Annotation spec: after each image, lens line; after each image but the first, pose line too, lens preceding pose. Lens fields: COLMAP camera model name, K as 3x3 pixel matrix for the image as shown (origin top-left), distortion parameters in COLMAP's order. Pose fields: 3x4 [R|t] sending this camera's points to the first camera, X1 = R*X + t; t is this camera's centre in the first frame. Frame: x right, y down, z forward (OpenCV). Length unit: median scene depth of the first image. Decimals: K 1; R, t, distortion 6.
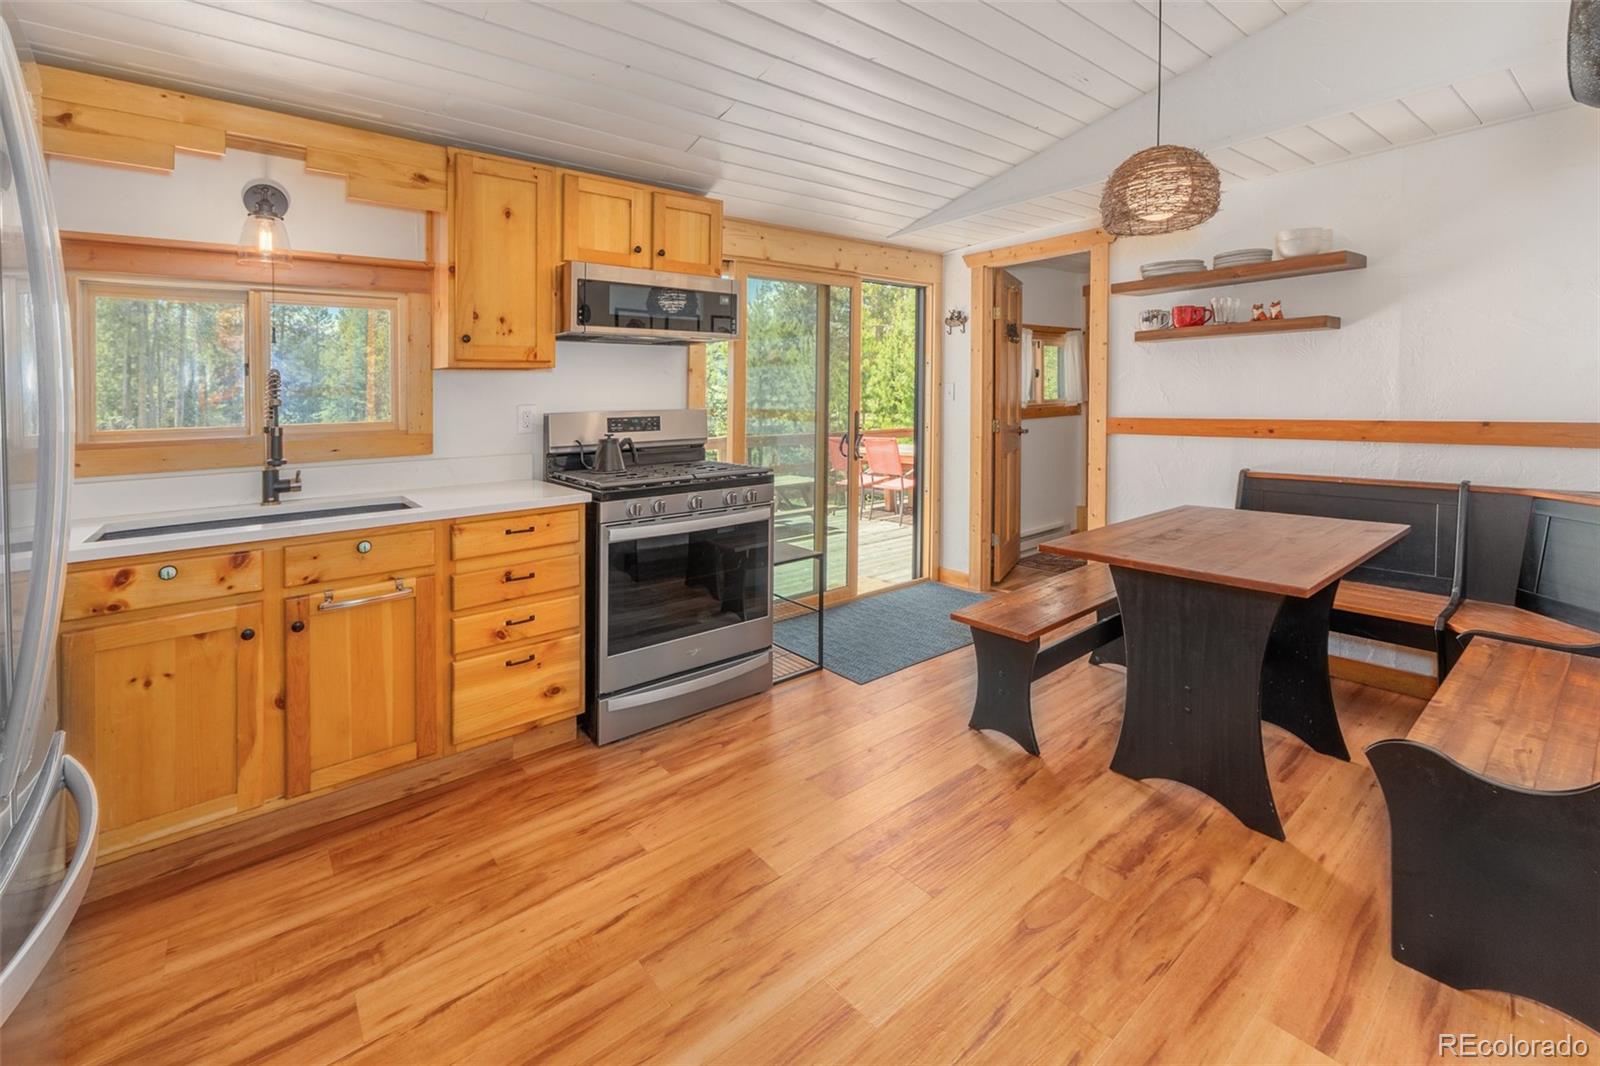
lens RADIAL K [[709.8, 0, 773.0], [0, 709.8, 463.3], [0, 0, 1]] dist [0.012385, -0.000619]
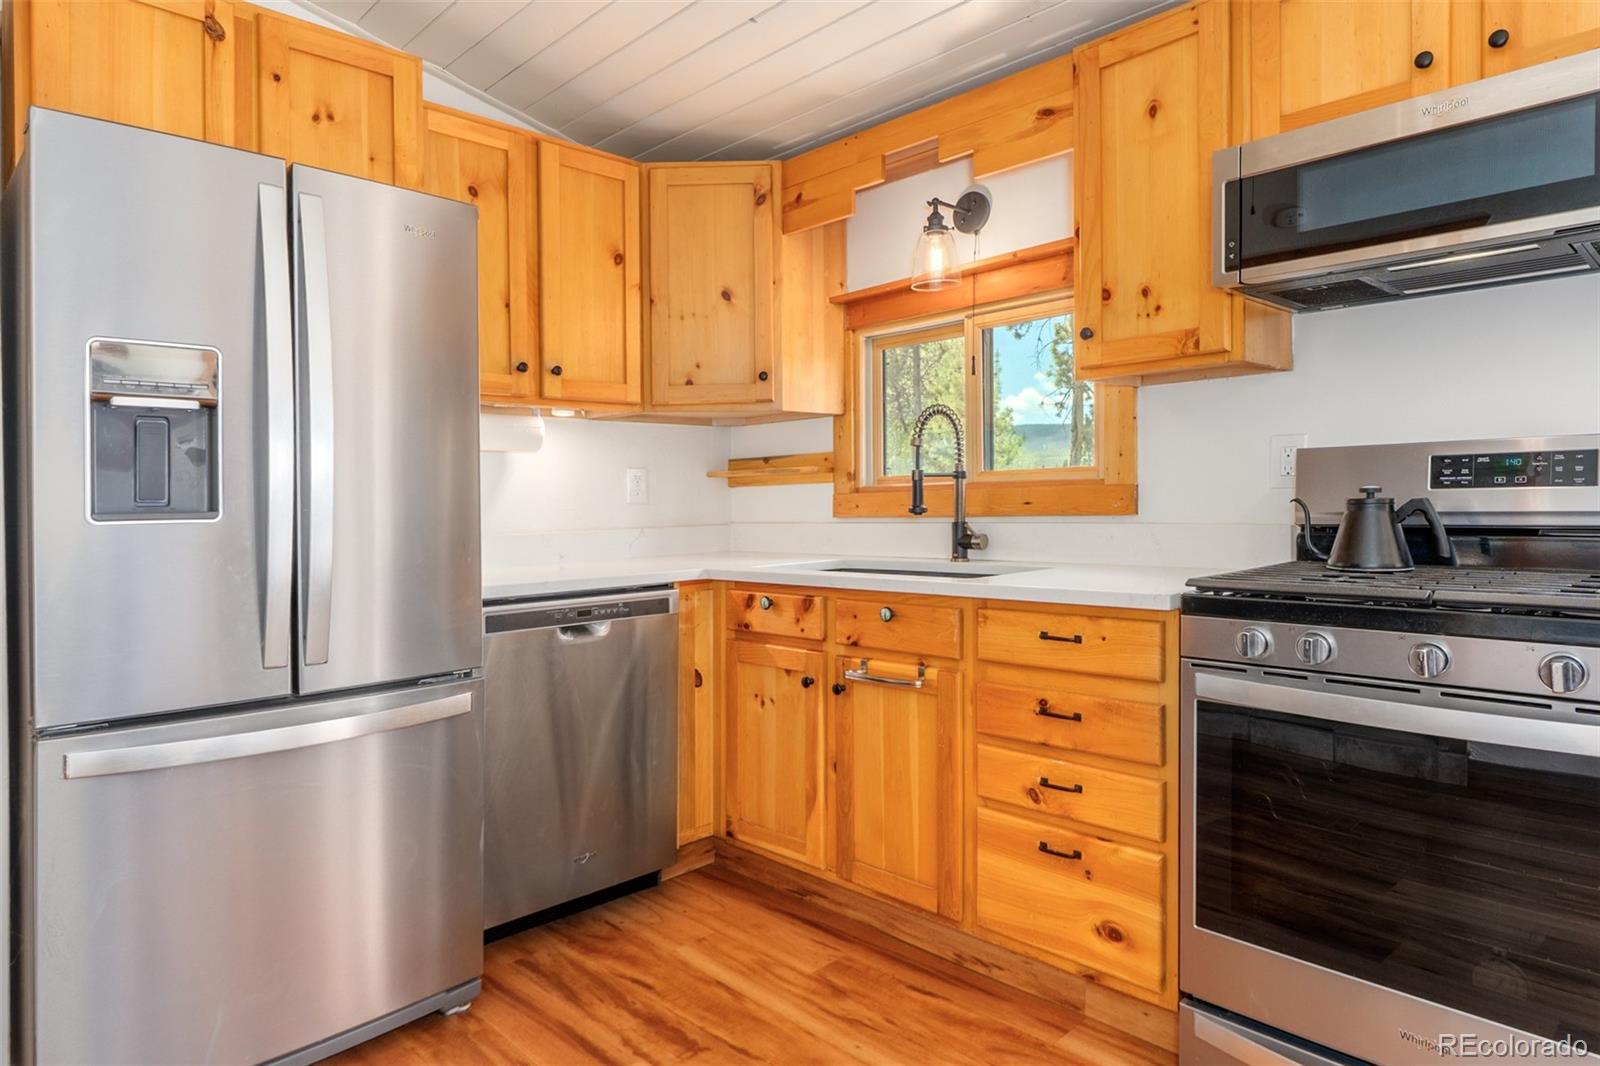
lens RADIAL K [[944.5, 0, 795.3], [0, 944.5, 534.1], [0, 0, 1]] dist [0.005476, 0.000890]
pose [[0.103634, 0.054624, -0.993114, 0.429551], [-0.078610, 0.995817, 0.046569, -0.013863], [0.991504, 0.073243, 0.107495, 0.696634]]
